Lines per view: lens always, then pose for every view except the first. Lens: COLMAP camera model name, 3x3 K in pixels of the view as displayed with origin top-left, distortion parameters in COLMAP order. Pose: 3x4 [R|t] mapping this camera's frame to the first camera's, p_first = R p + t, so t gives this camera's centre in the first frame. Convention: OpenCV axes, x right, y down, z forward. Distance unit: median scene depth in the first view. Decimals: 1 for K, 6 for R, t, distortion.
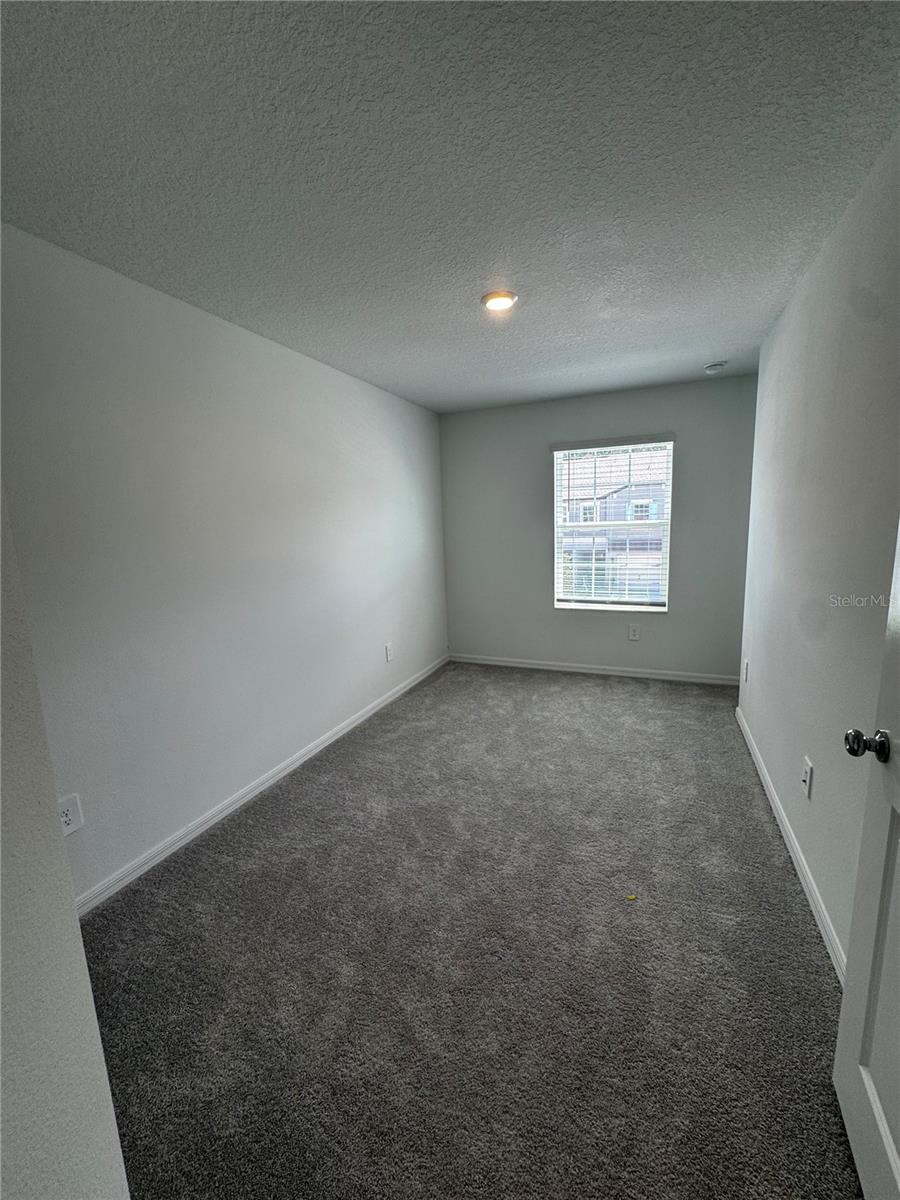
lens RADIAL K [[493.1, 0, 450.0], [0, 493.1, 600.0], [0, 0, 1]] dist [0.013537, 0.000151]
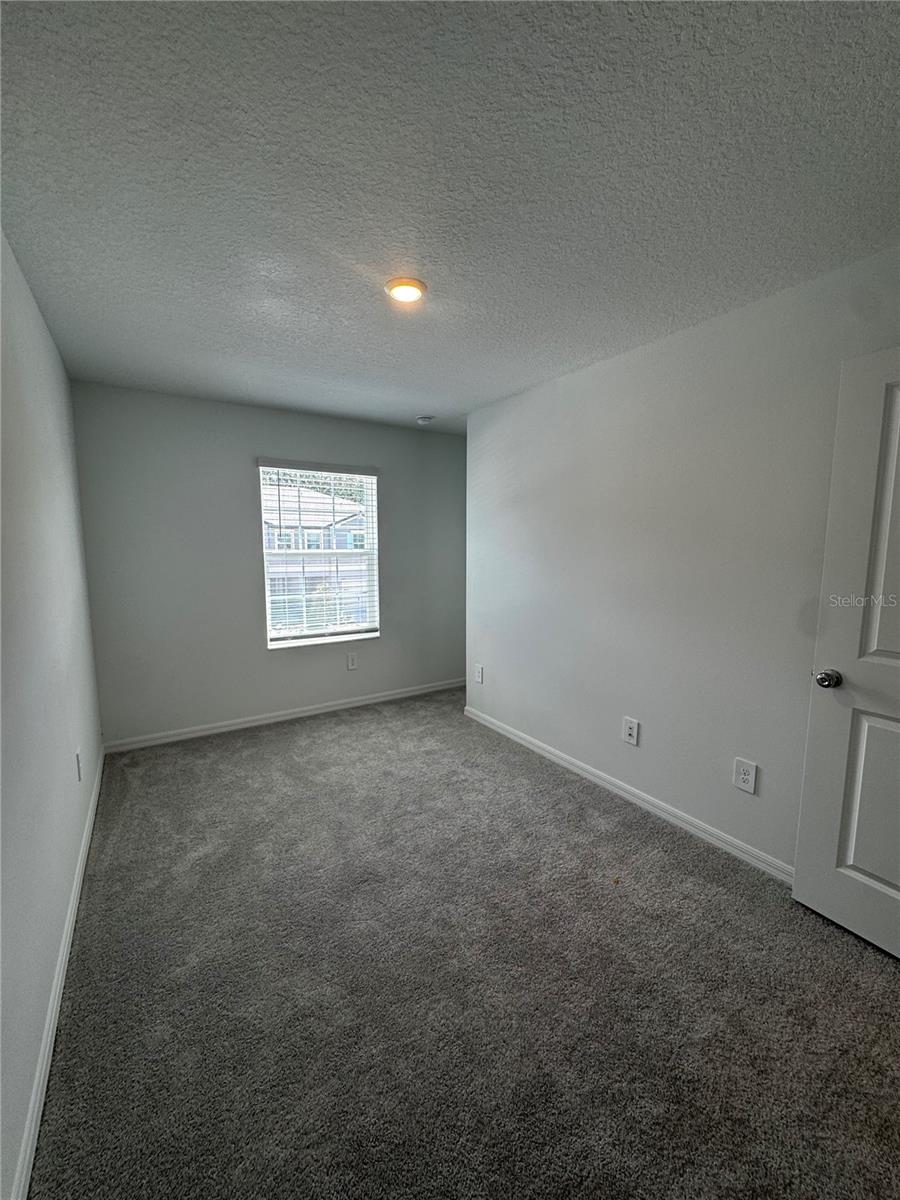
lens RADIAL K [[493.1, 0, 450.0], [0, 493.1, 600.0], [0, 0, 1]] dist [0.013537, 0.000151]
pose [[0.557424, -0.062581, 0.827866, -0.339750], [0.112910, 0.993605, -0.000916, -0.035060], [-0.822514, 0.093985, 0.560925, 0.283033]]
